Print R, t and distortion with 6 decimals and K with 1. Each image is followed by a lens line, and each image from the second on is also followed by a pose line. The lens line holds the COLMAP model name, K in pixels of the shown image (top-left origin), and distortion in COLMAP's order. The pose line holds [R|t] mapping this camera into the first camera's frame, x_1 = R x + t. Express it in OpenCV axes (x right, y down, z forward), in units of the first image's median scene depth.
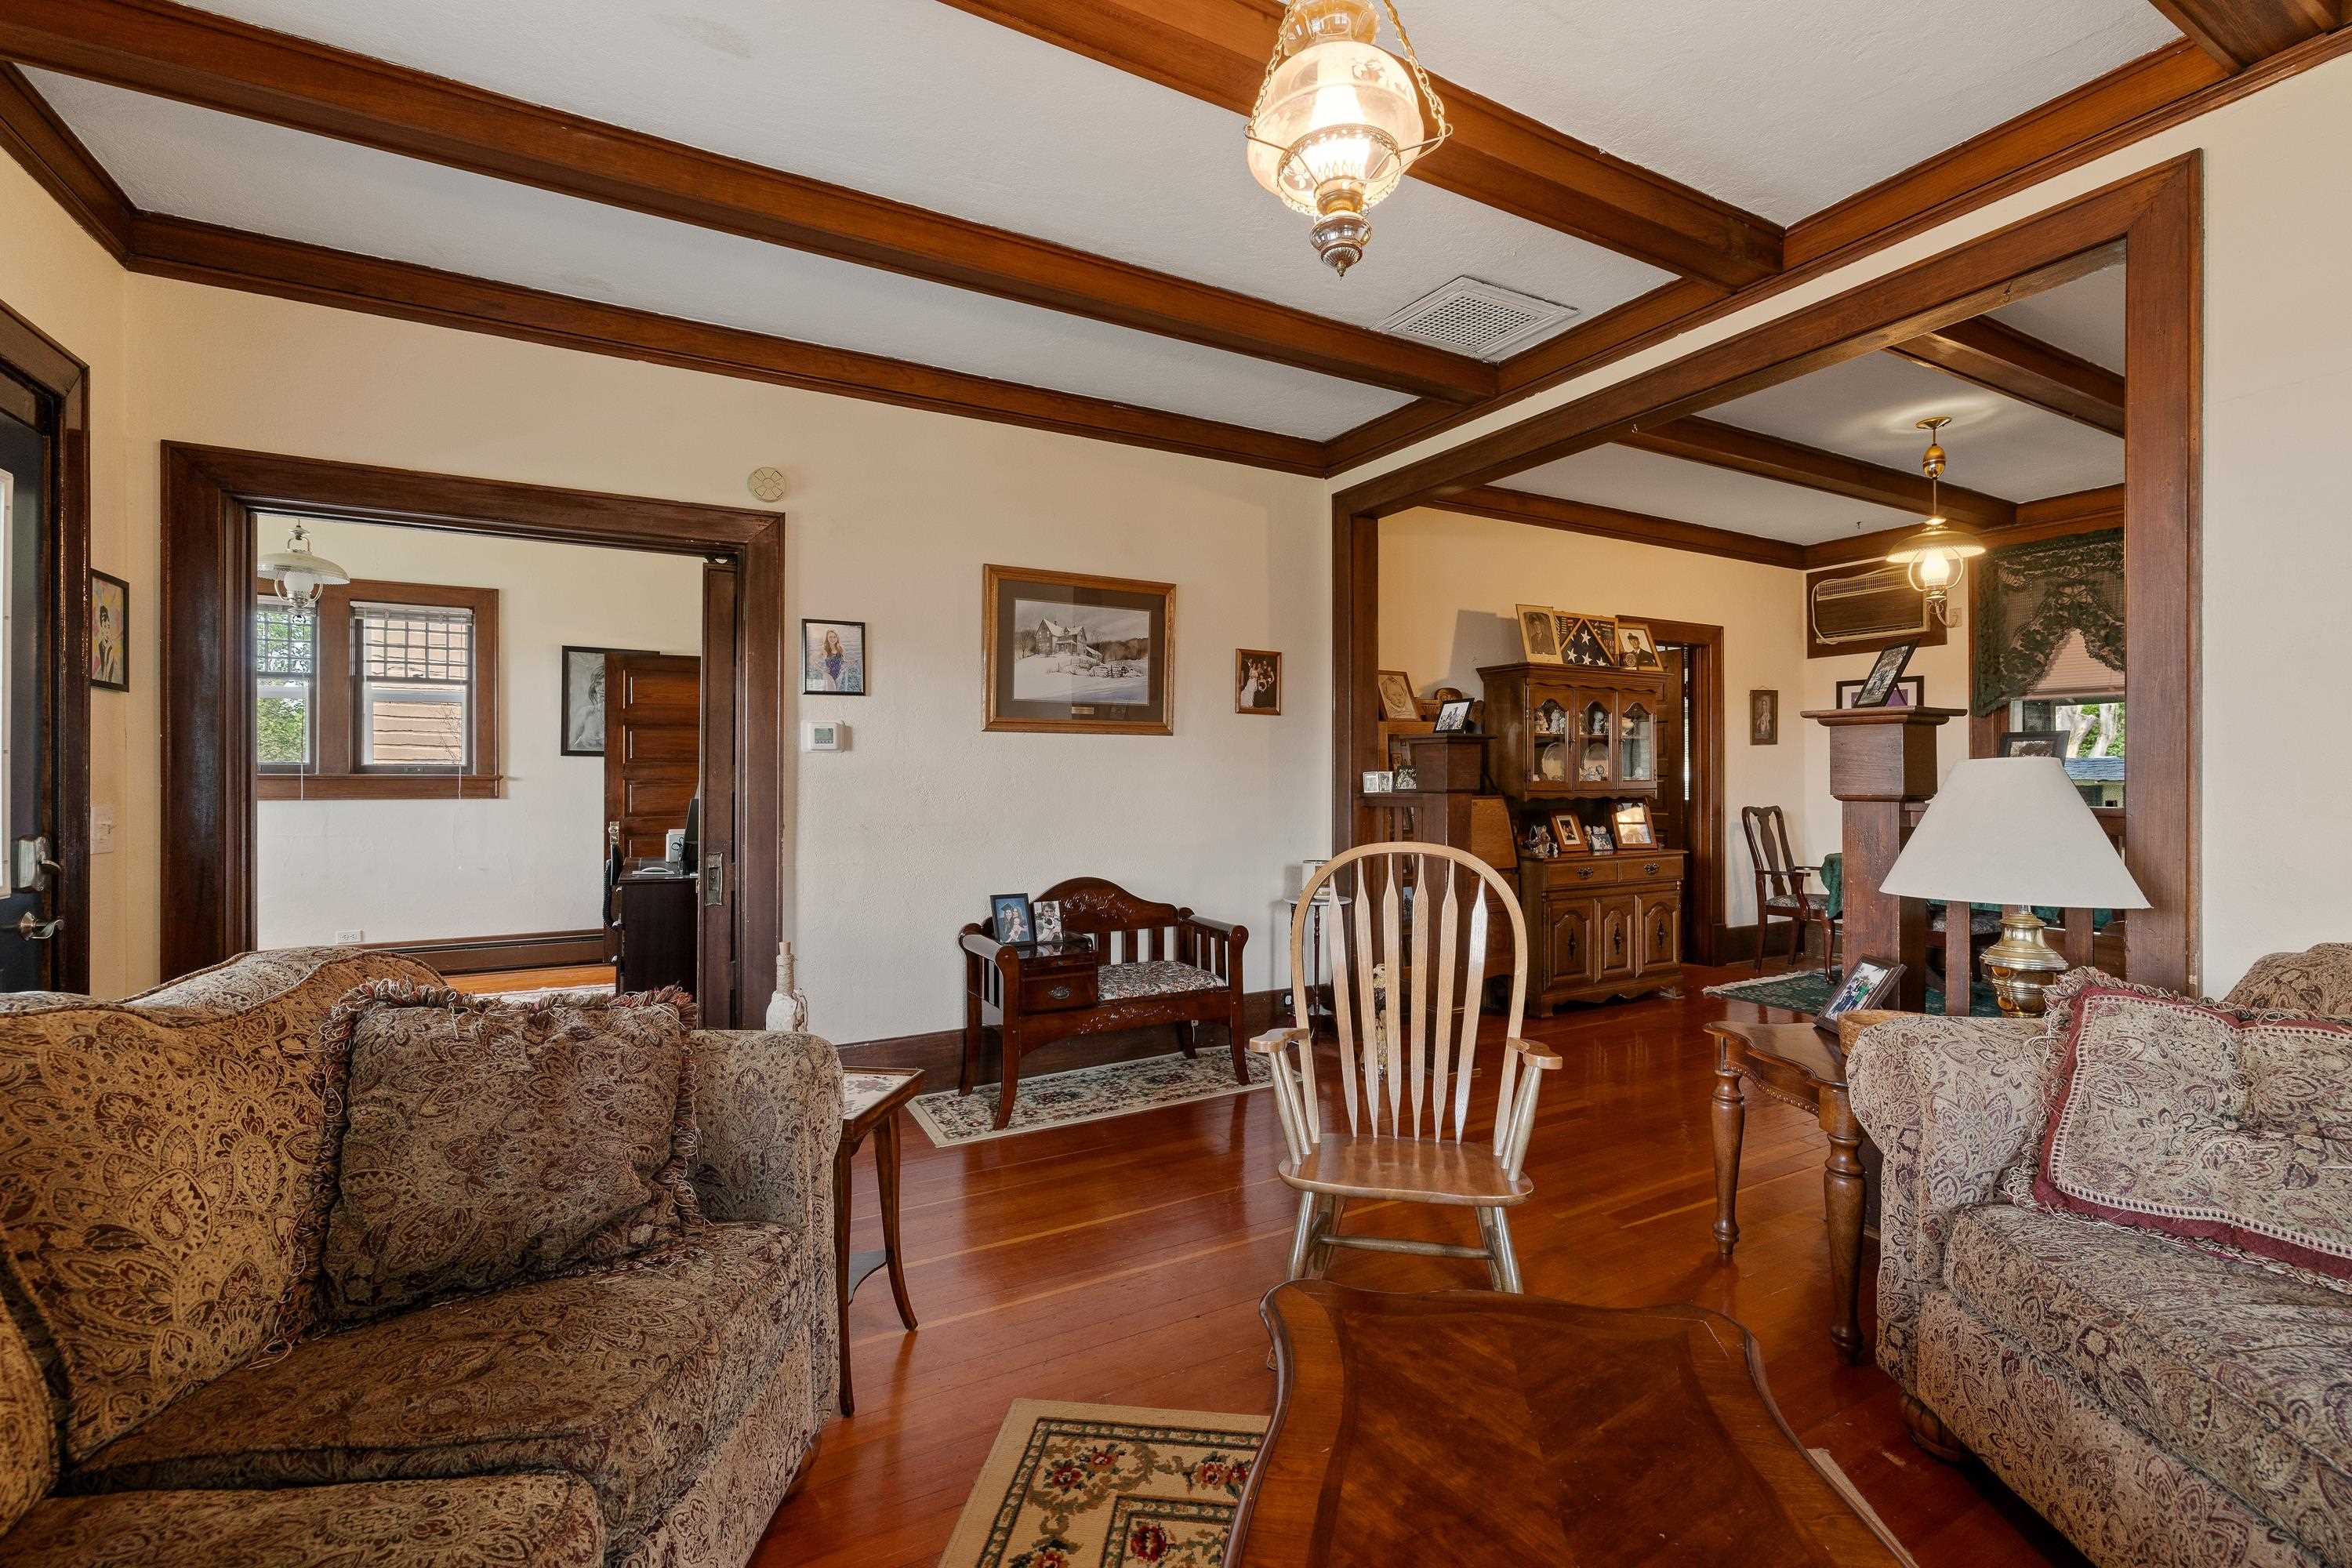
lens RADIAL K [[1012.9, 0, 1182.3], [0, 1012.9, 773.7], [0, 0, 1]] dist [0.004023, -0.000195]
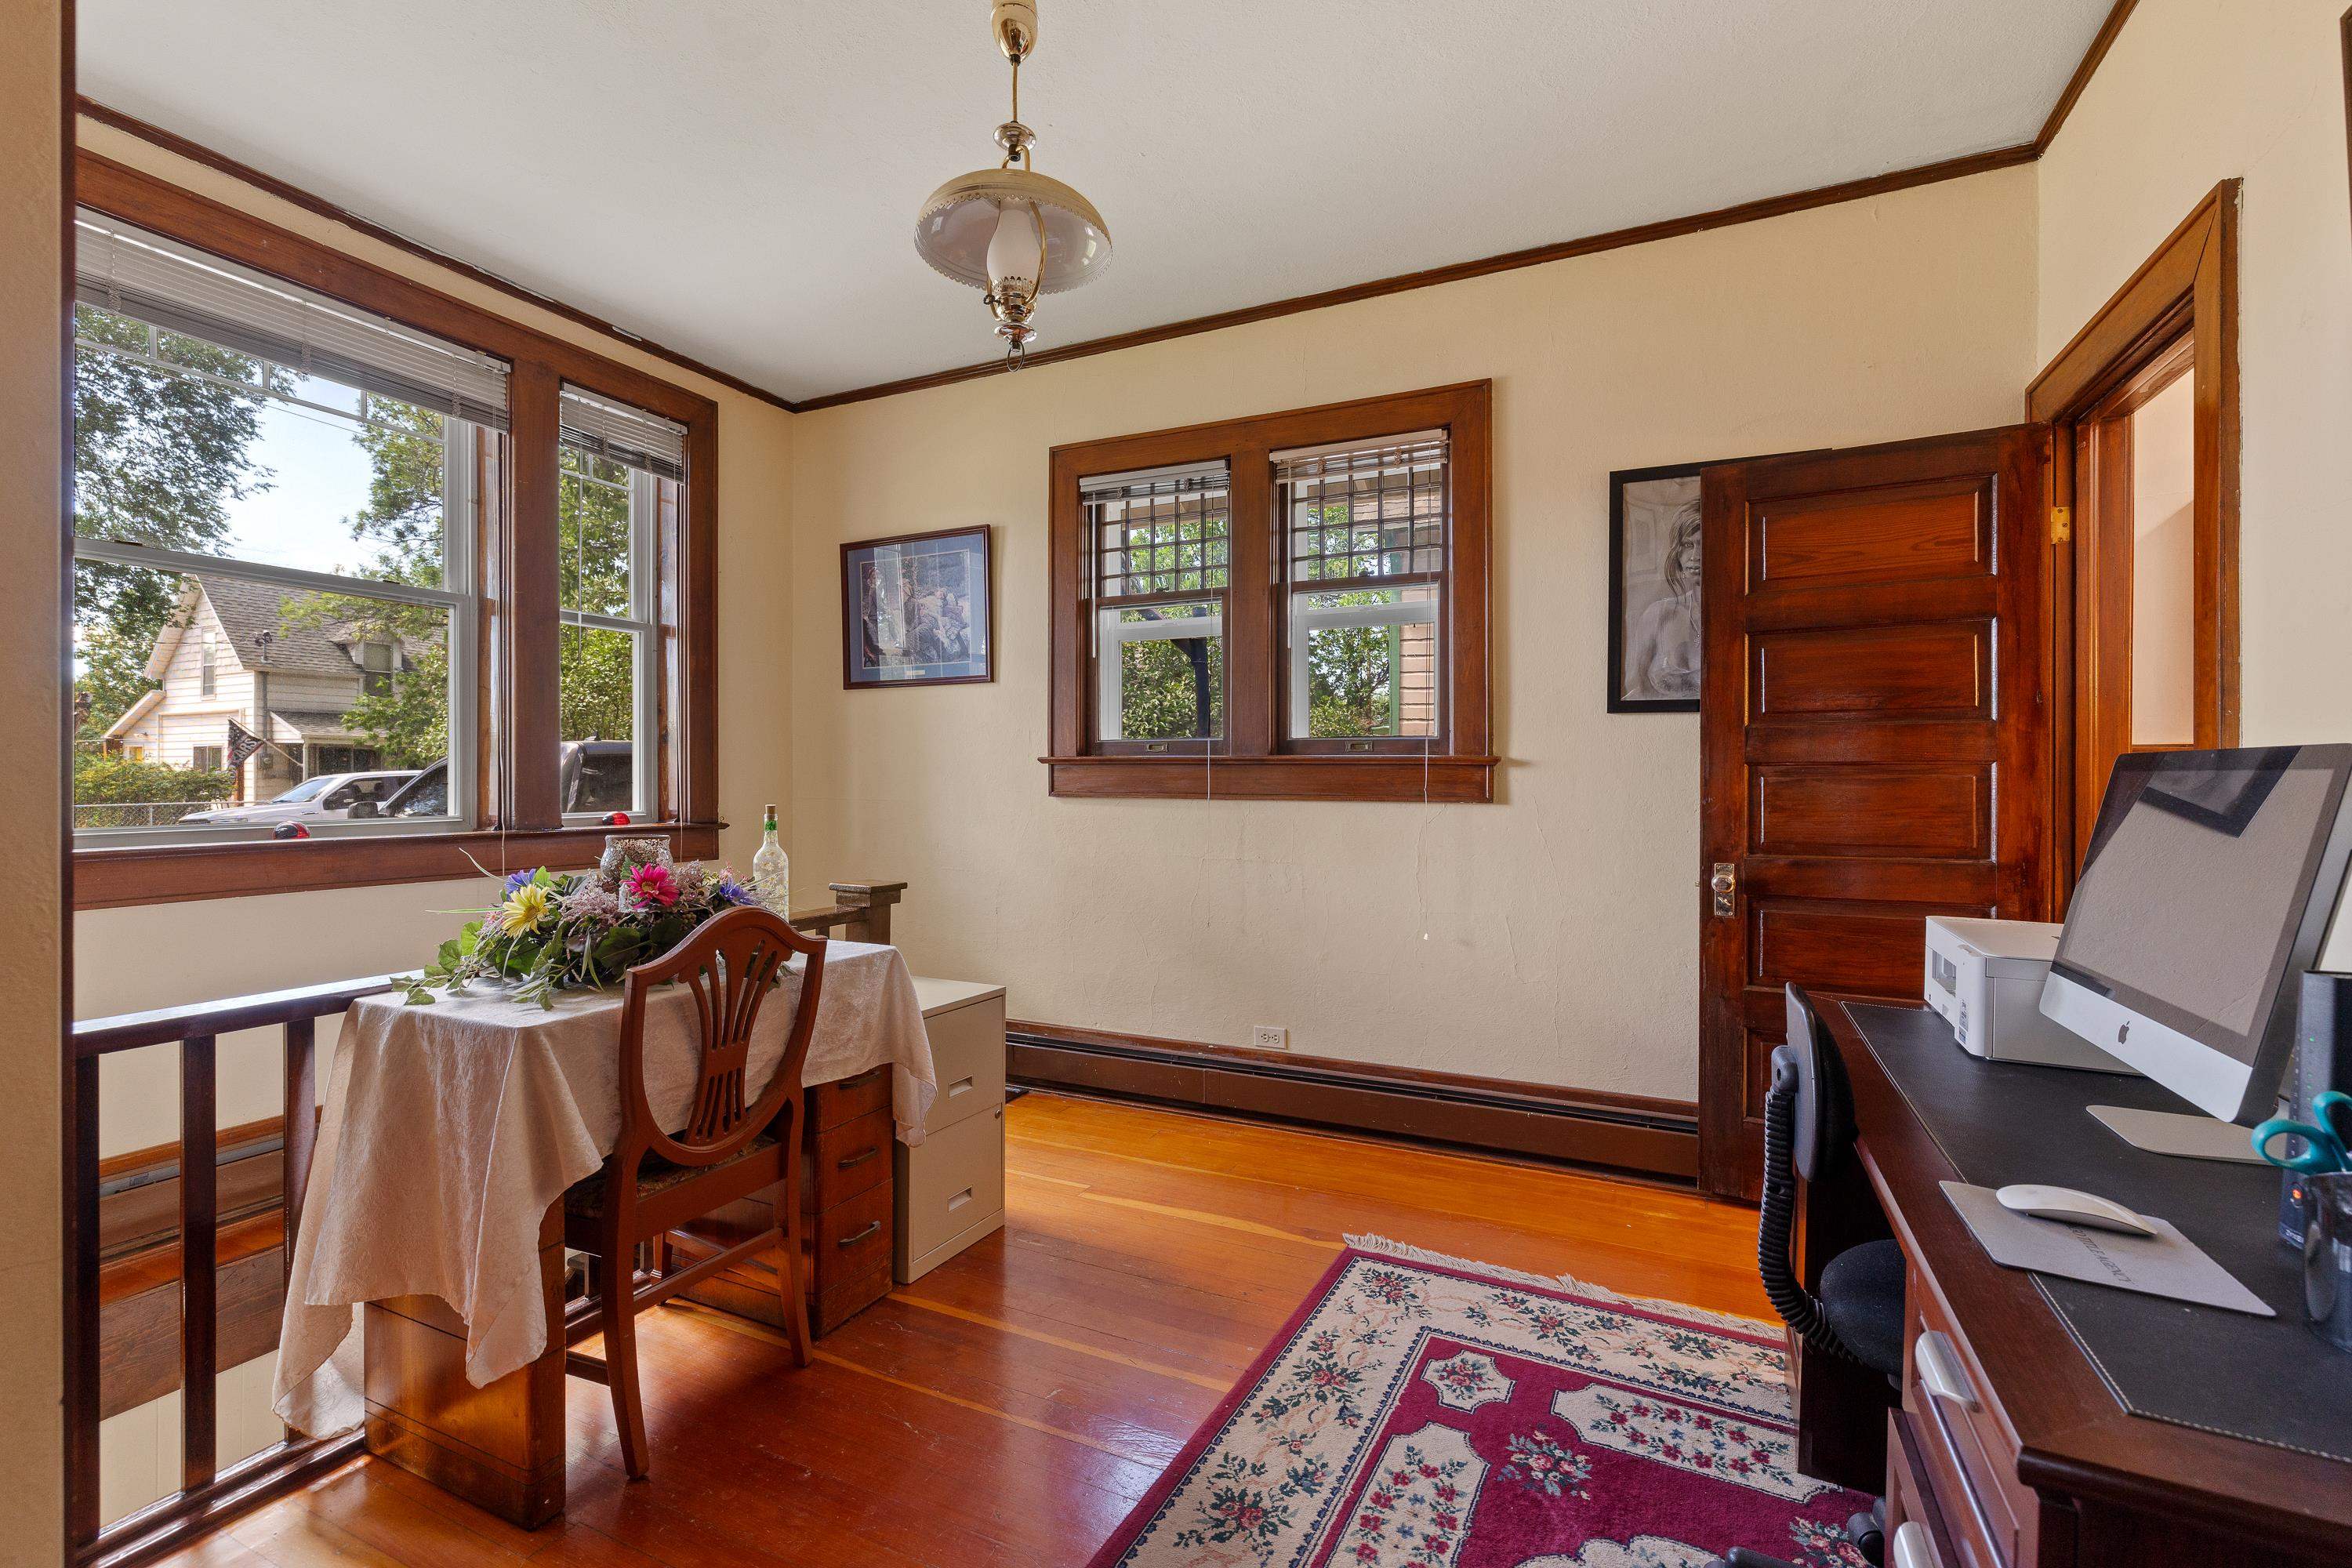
lens RADIAL K [[1012.9, 0, 1183.3], [0, 1012.9, 774.3], [0, 0, 1]] dist [0.004023, -0.000195]
pose [[0.597280, 0.001075, -0.802032, -0.362465], [0.001583, 0.999996, 0.002518, 0.008881], [0.802031, -0.002773, 0.597276, 0.576799]]
